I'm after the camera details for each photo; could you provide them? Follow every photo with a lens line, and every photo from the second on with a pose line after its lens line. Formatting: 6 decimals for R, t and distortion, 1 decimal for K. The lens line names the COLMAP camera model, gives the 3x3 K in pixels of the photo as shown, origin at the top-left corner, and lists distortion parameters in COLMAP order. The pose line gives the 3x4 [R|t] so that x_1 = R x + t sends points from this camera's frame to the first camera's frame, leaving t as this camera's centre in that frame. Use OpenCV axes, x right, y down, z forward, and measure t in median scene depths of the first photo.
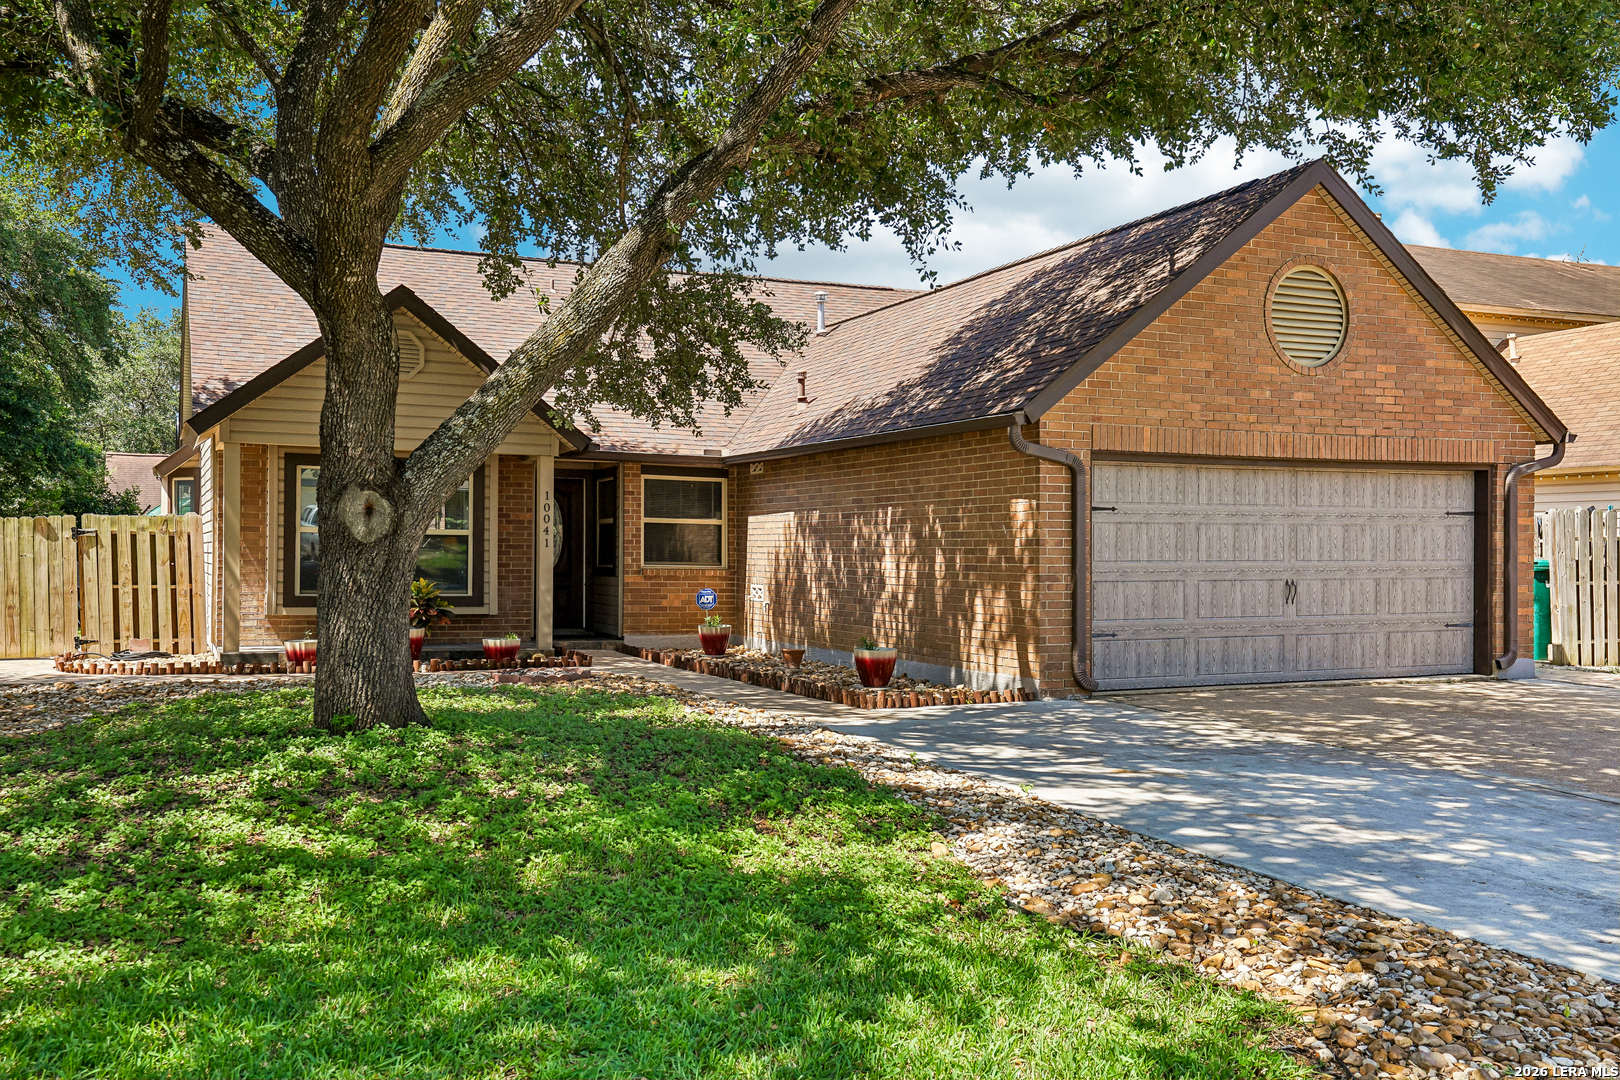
lens RADIAL K [[1450.3, 0, 810.0], [0, 1450.3, 540.0], [0, 0, 1]] dist [0.064404, 0.005312]
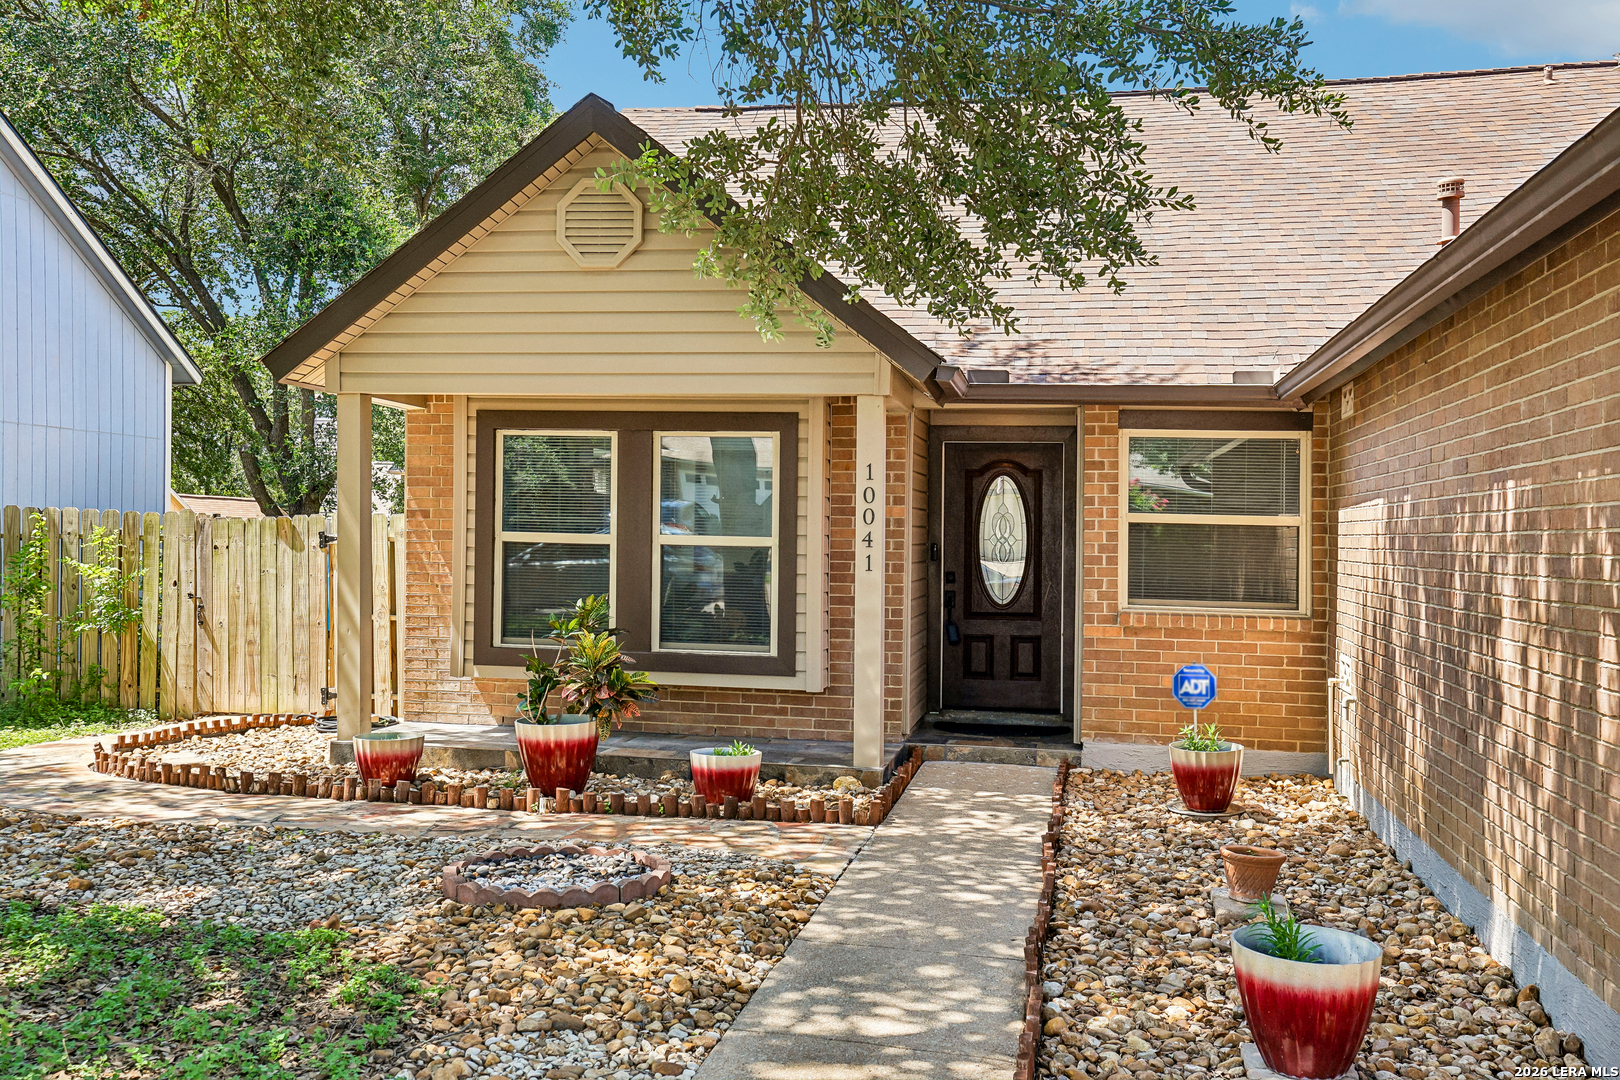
lens RADIAL K [[1534.6, 0, 810.0], [0, 1534.6, 540.0], [0, 0, 1]] dist [0.067948, 0.014731]
pose [[0.817110, 0.005132, -0.576459, 0.133597], [-0.002868, 0.999984, 0.004837, -0.010173], [0.576475, -0.002299, 0.817112, 0.611994]]
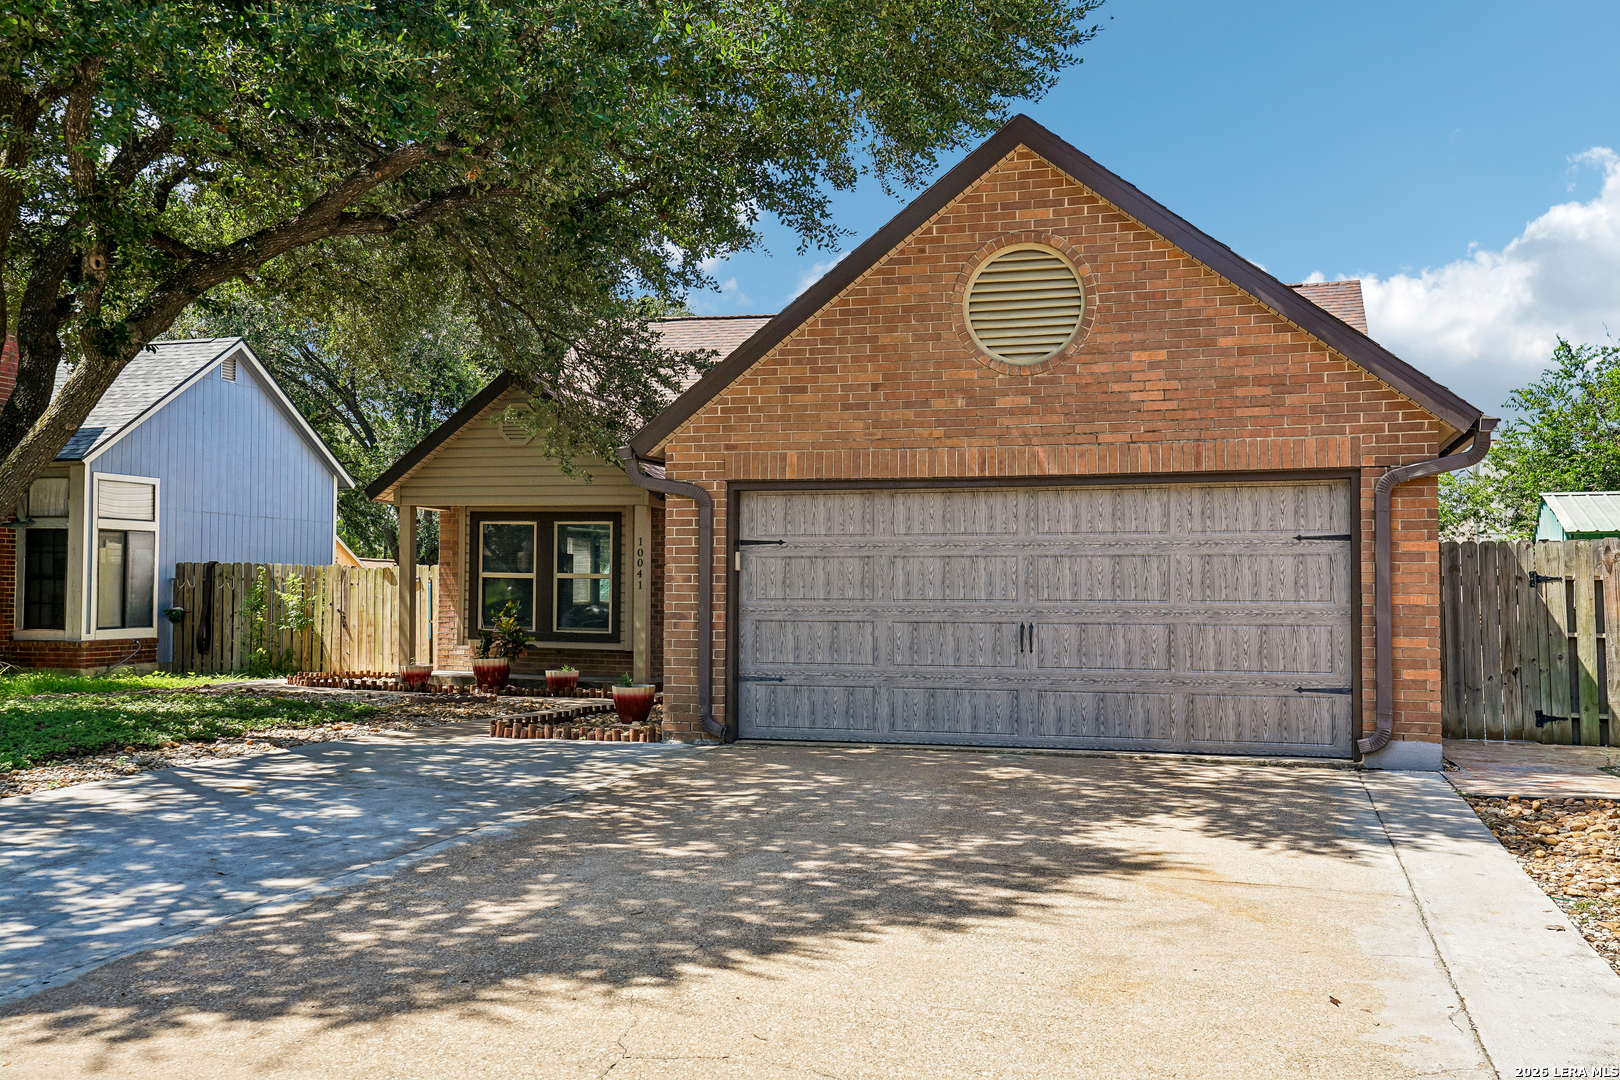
lens RADIAL K [[1558.8, 0, 810.0], [0, 1558.8, 540.0], [0, 0, 1]] dist [0.070344, -0.002708]
pose [[0.744138, -0.024087, -0.667592, 0.783078], [0.000771, 0.999380, -0.035199, 0.010651], [0.668026, 0.025679, 0.743695, 0.247423]]
